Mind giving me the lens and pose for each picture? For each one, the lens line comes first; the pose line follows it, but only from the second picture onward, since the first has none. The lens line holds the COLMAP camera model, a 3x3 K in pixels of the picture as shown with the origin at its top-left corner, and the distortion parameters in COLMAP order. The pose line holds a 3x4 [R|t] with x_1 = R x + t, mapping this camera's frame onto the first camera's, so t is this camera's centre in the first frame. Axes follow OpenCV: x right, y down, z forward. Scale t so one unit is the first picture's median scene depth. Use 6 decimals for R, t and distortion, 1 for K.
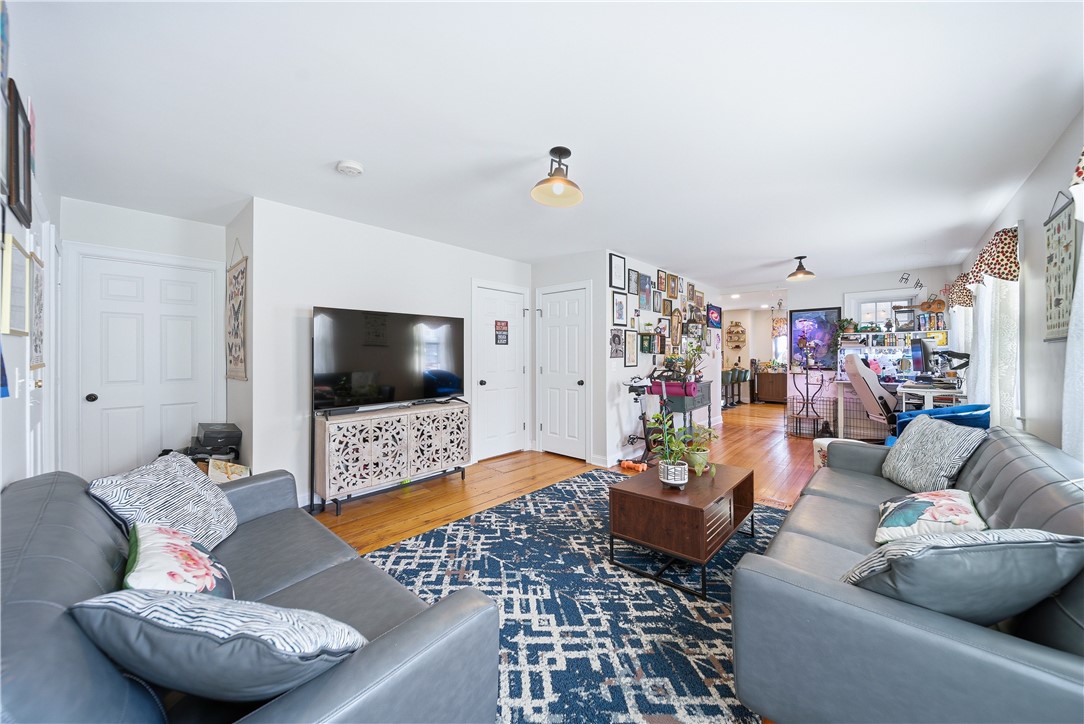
lens RADIAL K [[391.2, 0, 541.5], [0, 391.2, 355.4], [0, 0, 1]] dist [-0.000680, 0.000038]
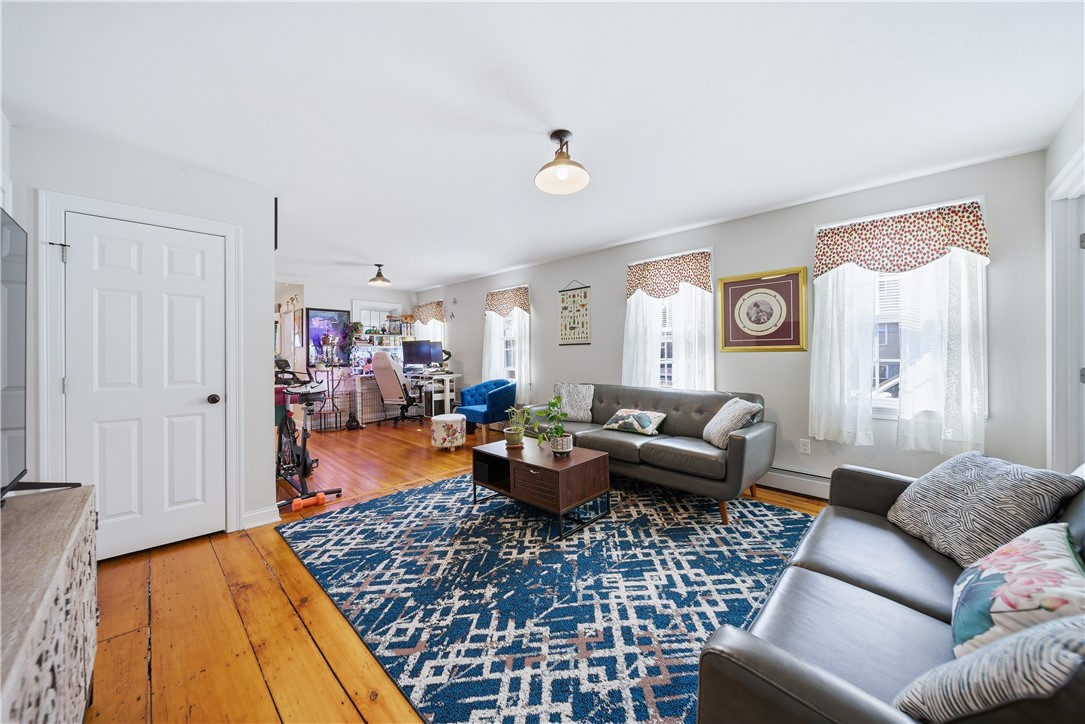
lens RADIAL K [[391.6, 0, 542.2], [0, 391.6, 356.6], [0, 0, 1]] dist [-0.000680, 0.000038]
pose [[0.035633, -0.005493, 0.999350, -0.816195], [0.004811, 0.999974, 0.005325, 0.013916], [-0.999353, 0.004618, 0.035659, 0.908174]]
